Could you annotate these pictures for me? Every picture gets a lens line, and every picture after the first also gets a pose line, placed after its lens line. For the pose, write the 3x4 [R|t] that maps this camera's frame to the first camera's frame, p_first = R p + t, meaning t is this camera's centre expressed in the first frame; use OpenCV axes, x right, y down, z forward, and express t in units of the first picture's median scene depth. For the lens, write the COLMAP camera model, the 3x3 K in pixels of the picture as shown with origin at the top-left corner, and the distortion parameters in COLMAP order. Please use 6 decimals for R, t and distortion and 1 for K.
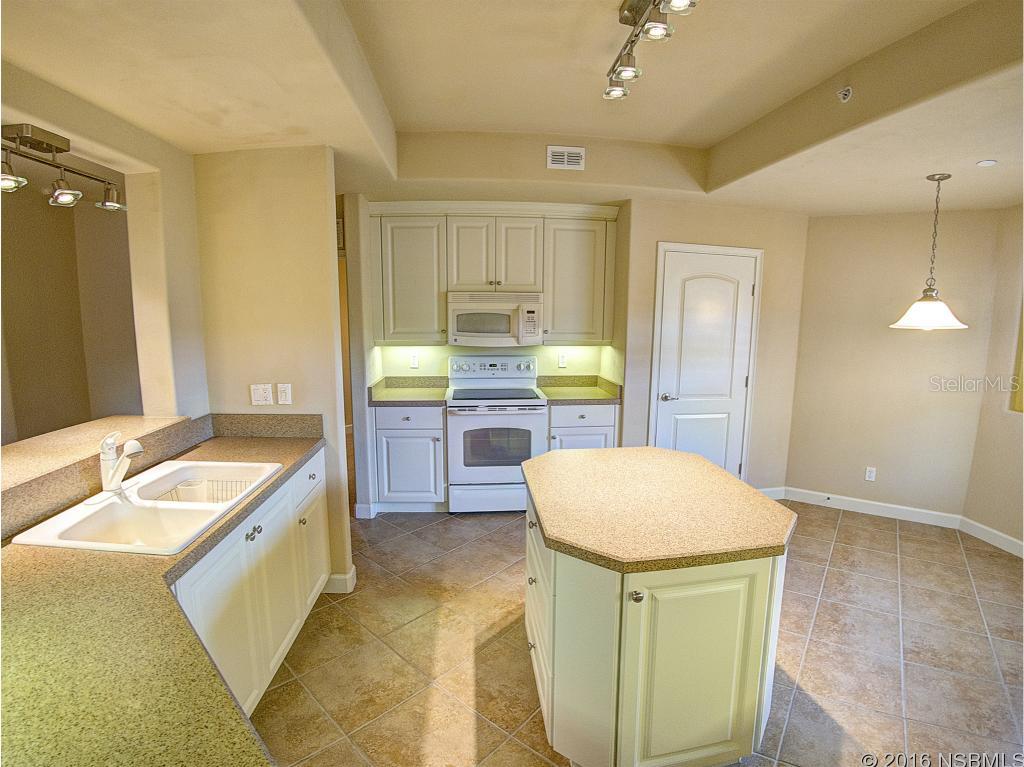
lens RADIAL K [[526.7, 0, 518.8], [0, 526.7, 390.3], [0, 0, 1]] dist [-0.161718, 0.025011]
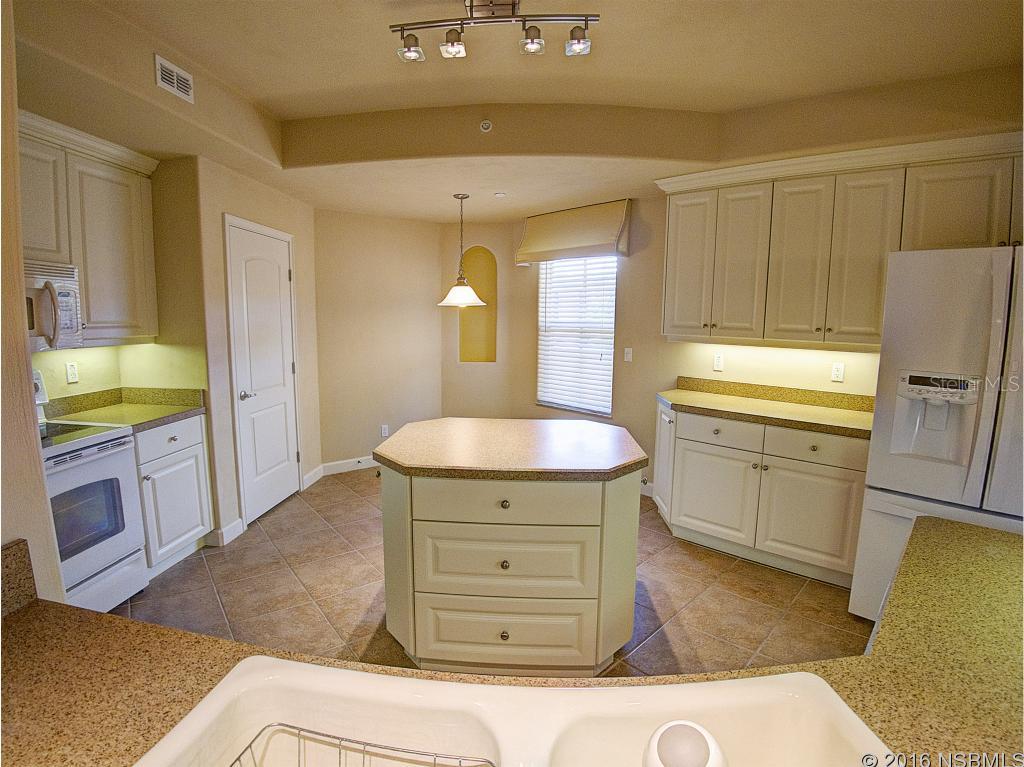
lens RADIAL K [[526.7, 0, 518.8], [0, 526.7, 390.3], [0, 0, 1]] dist [-0.161718, 0.025011]
pose [[0.165144, -0.135940, 0.976856, -0.450279], [0.135407, 0.984202, 0.114071, -0.028182], [-0.976930, 0.113435, 0.180943, 0.405561]]
